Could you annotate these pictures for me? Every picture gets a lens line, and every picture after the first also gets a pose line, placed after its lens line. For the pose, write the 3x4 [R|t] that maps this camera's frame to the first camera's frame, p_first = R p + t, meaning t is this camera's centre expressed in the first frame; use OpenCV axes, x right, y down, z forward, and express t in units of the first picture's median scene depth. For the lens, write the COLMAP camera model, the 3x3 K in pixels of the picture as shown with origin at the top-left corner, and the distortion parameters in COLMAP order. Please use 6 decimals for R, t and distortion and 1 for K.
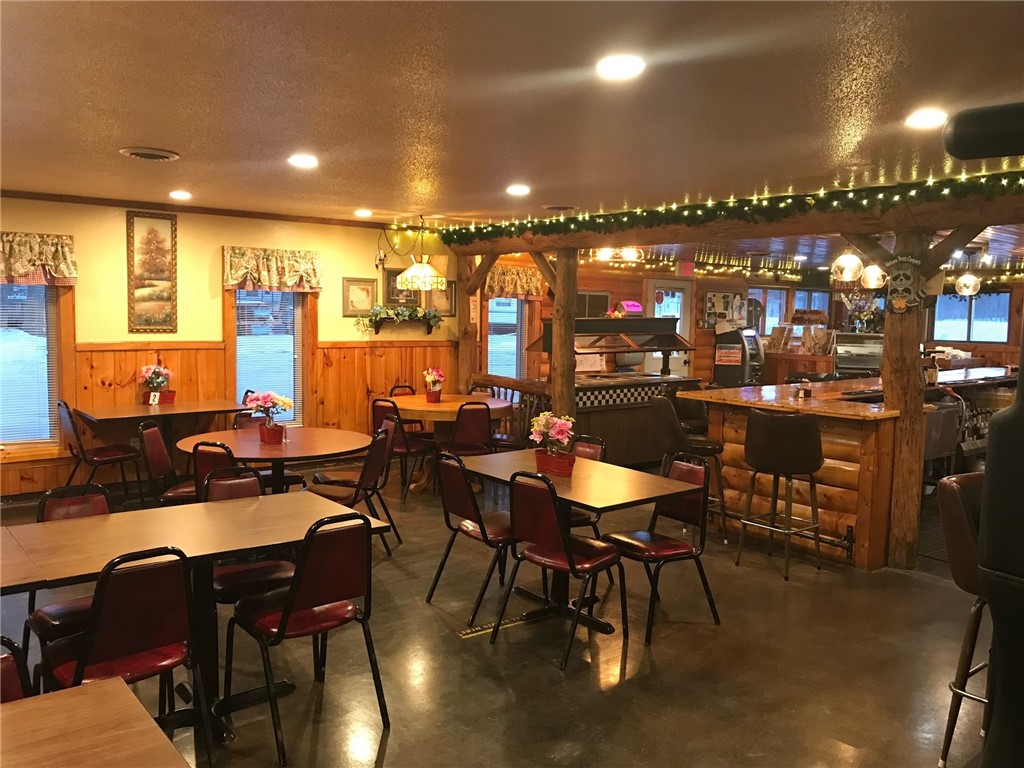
lens RADIAL K [[816.6, 0, 512.0], [0, 816.6, 384.0], [0, 0, 1]] dist [0.140311, -0.284326]
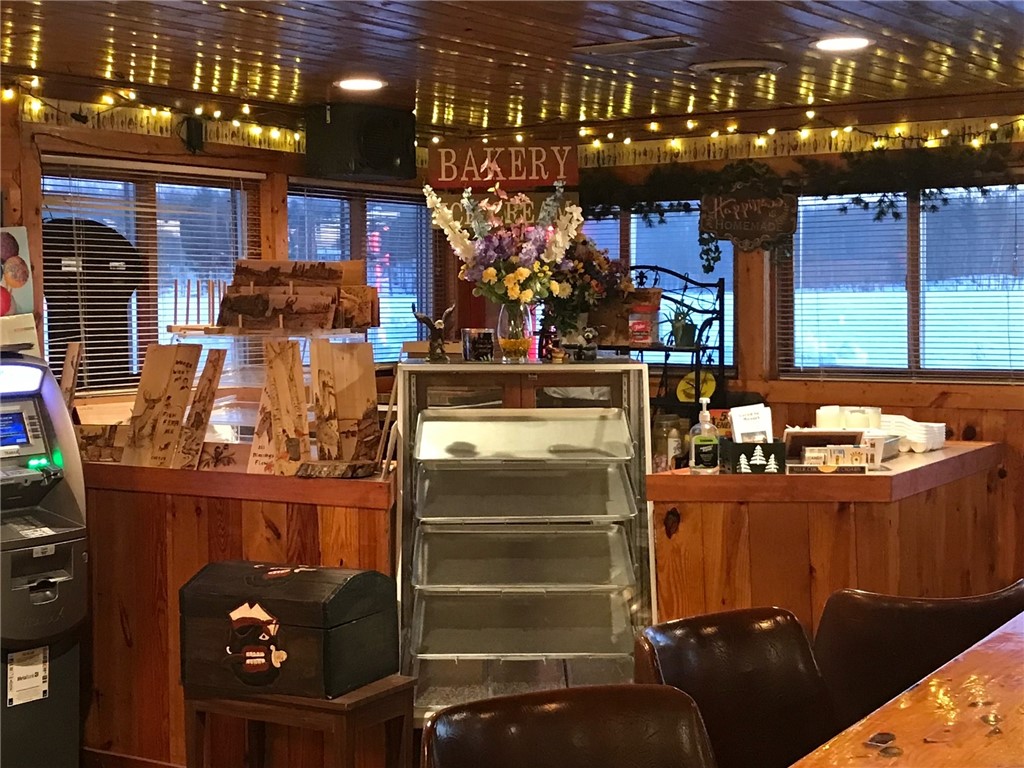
lens RADIAL K [[1689.8, 0, 512.0], [0, 1689.8, 384.0], [0, 0, 1]] dist [0.025659, 0.040573]
pose [[0.947425, -0.046650, 0.316561, 0.429303], [0.056396, 0.998173, -0.021692, -0.070899], [-0.314970, 0.038404, 0.948324, 0.885360]]
